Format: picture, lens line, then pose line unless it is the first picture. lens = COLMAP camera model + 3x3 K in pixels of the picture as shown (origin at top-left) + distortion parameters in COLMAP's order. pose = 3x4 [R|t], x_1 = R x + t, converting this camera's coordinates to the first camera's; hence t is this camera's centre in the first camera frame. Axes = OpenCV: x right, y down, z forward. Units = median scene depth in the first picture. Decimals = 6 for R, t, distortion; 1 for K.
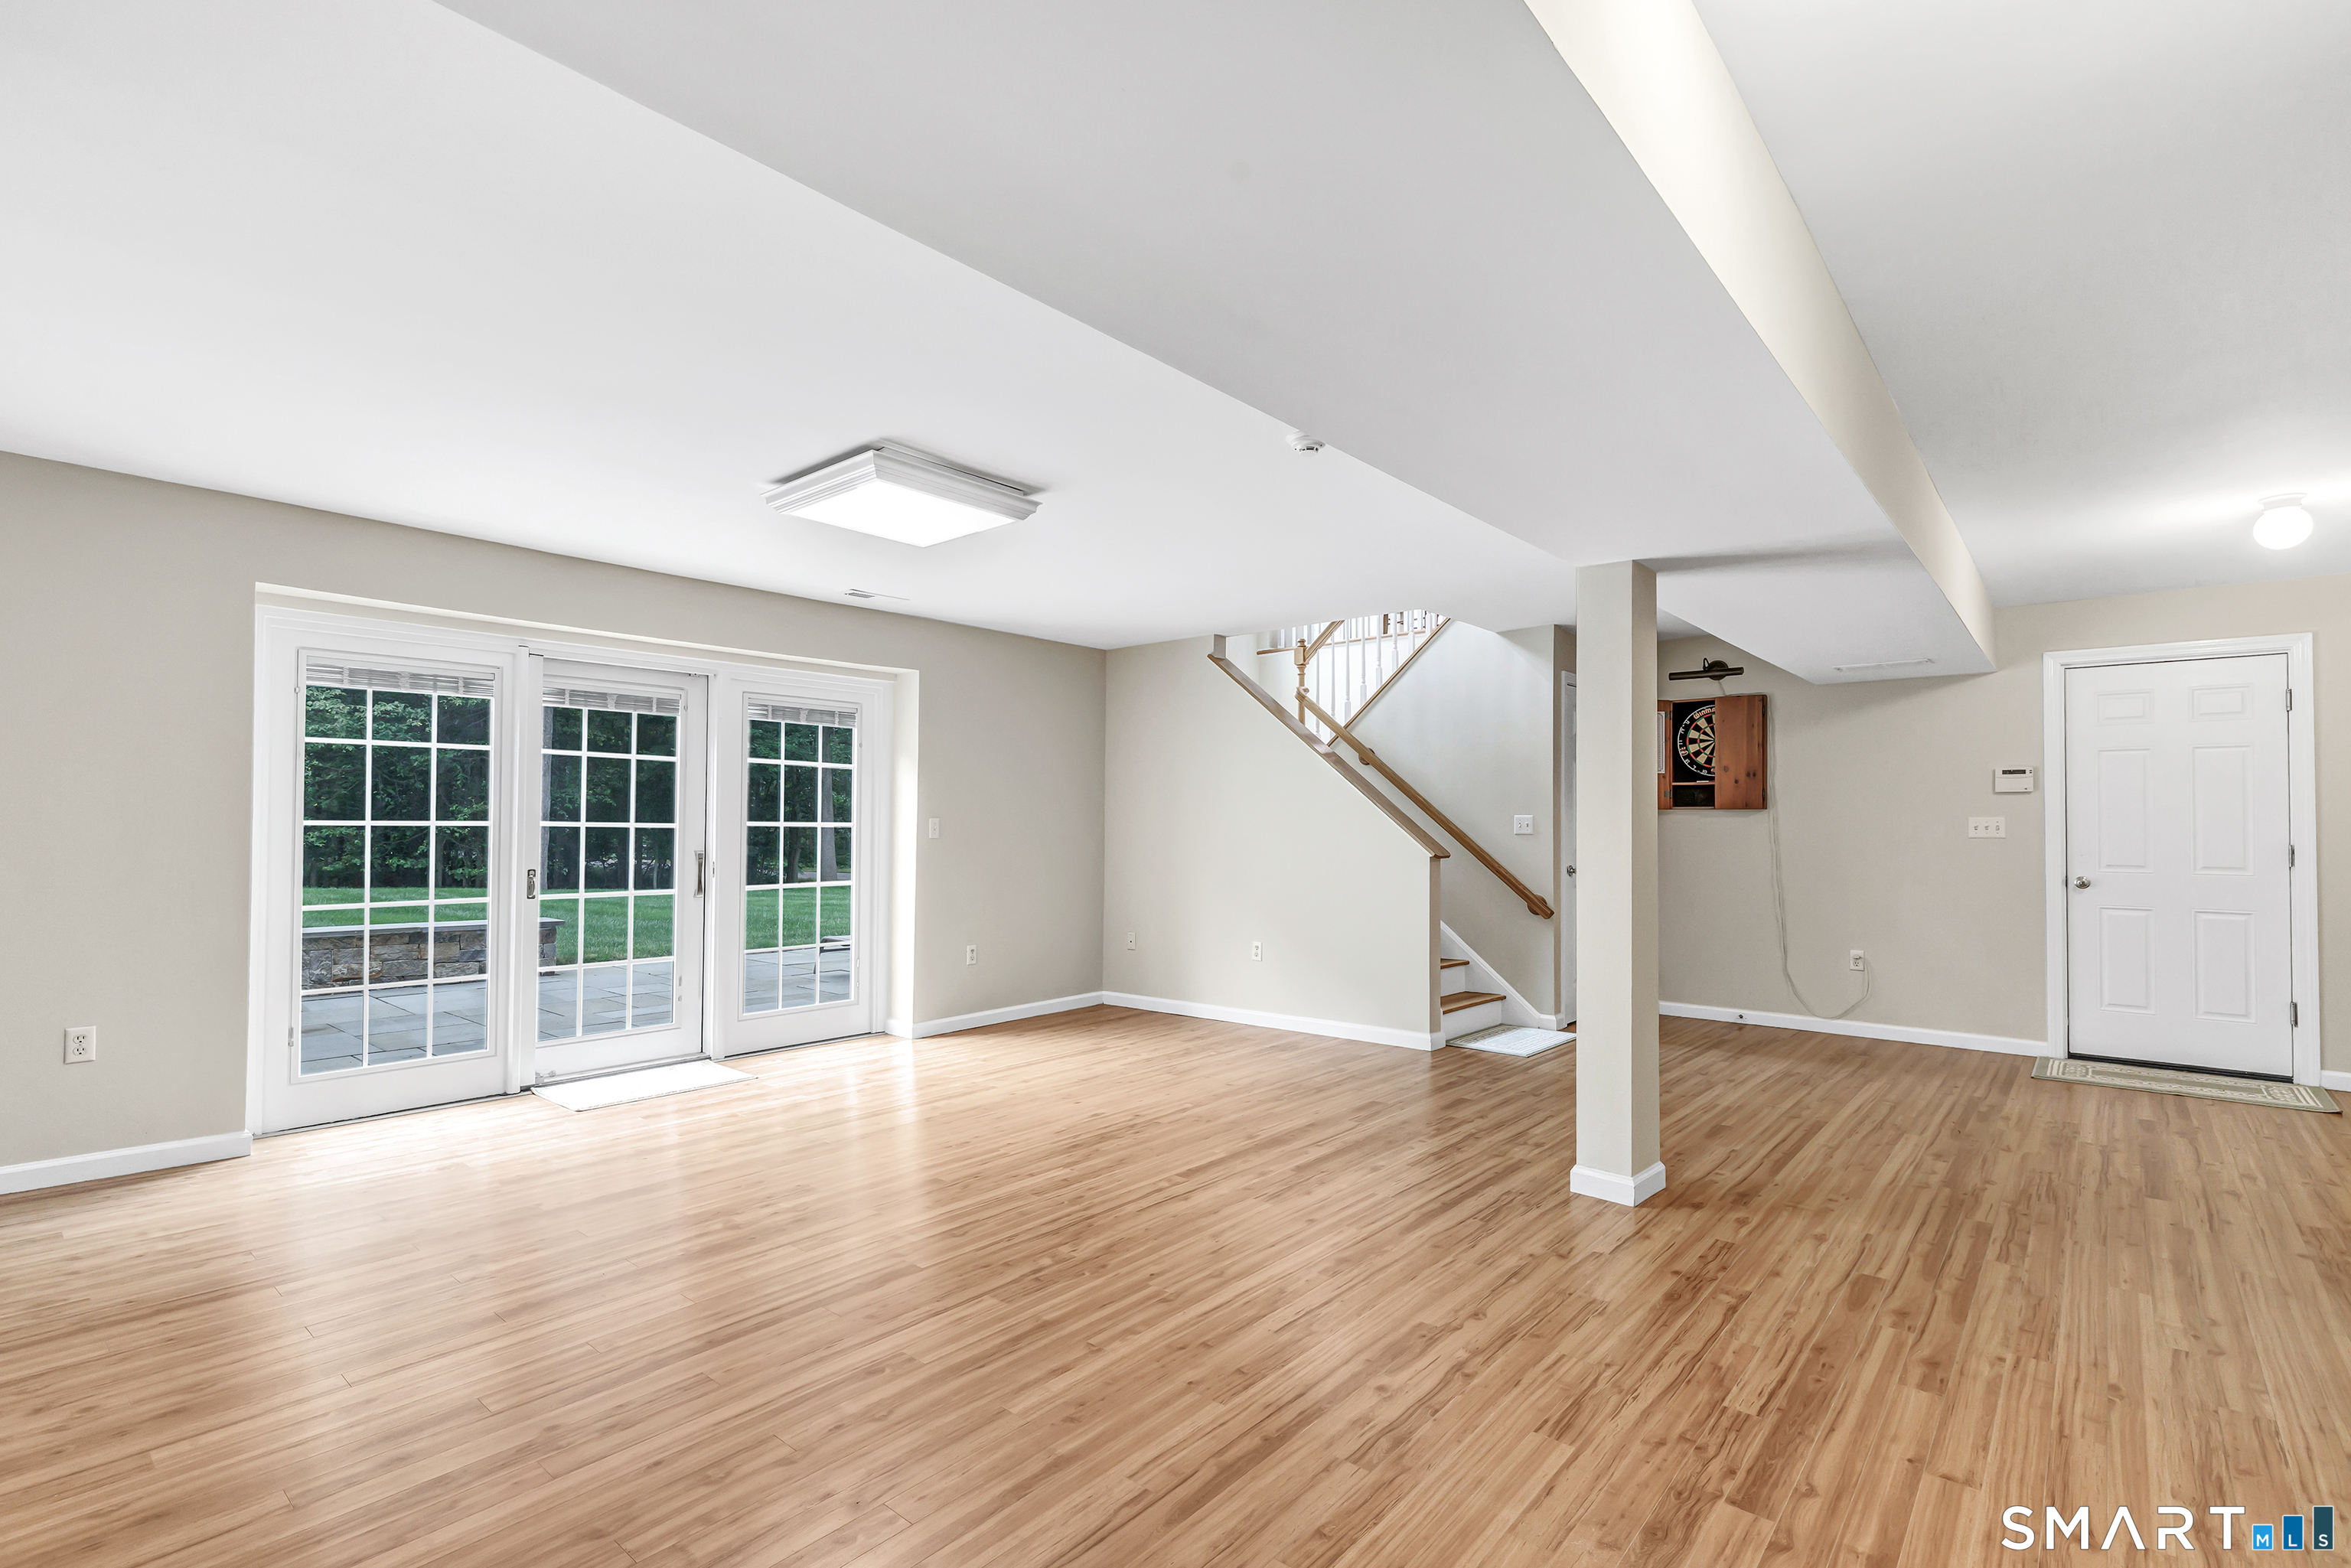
lens RADIAL K [[1060.2, 0, 1183.7], [0, 1060.2, 794.8], [0, 0, 1]] dist [-0.008680, 0.000760]
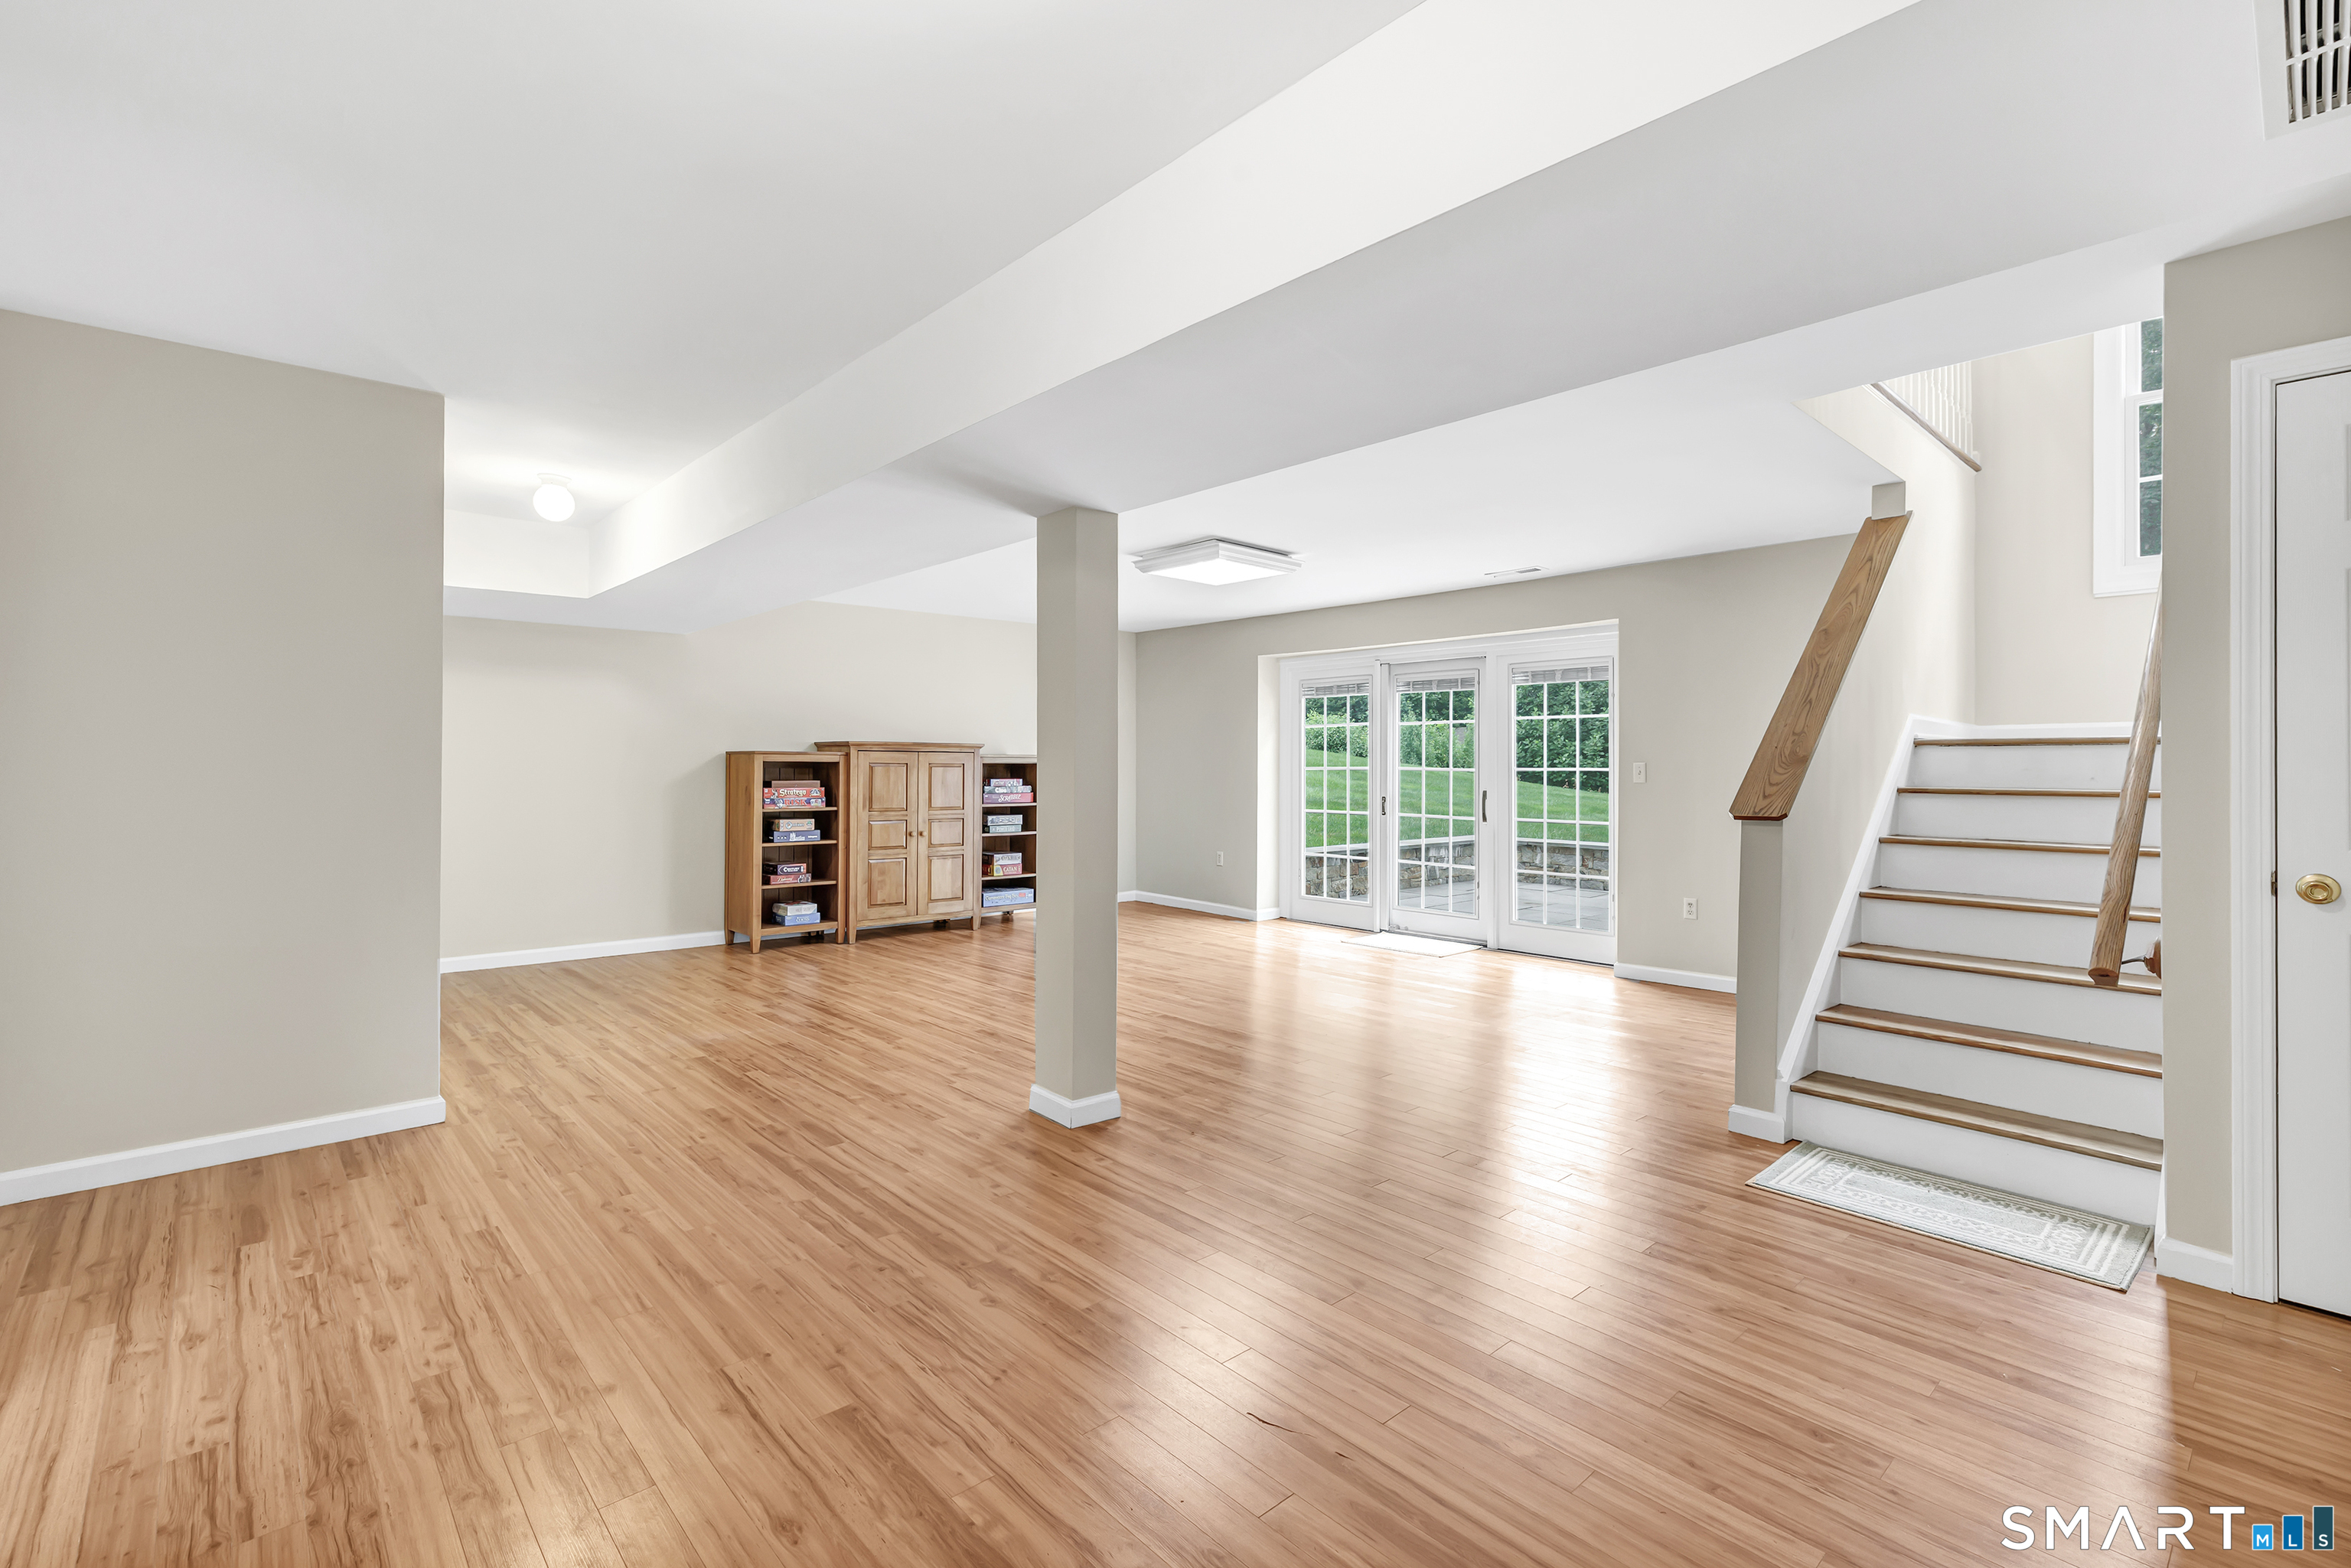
lens RADIAL K [[1060.2, 0, 1182.4], [0, 1060.2, 773.4], [0, 0, 1]] dist [-0.008680, 0.000760]
pose [[-0.105562, 0.001443, -0.994412, 1.751147], [0.021184, 0.999775, -0.000798, 0.050301], [0.994187, -0.021150, -0.105569, 1.487111]]
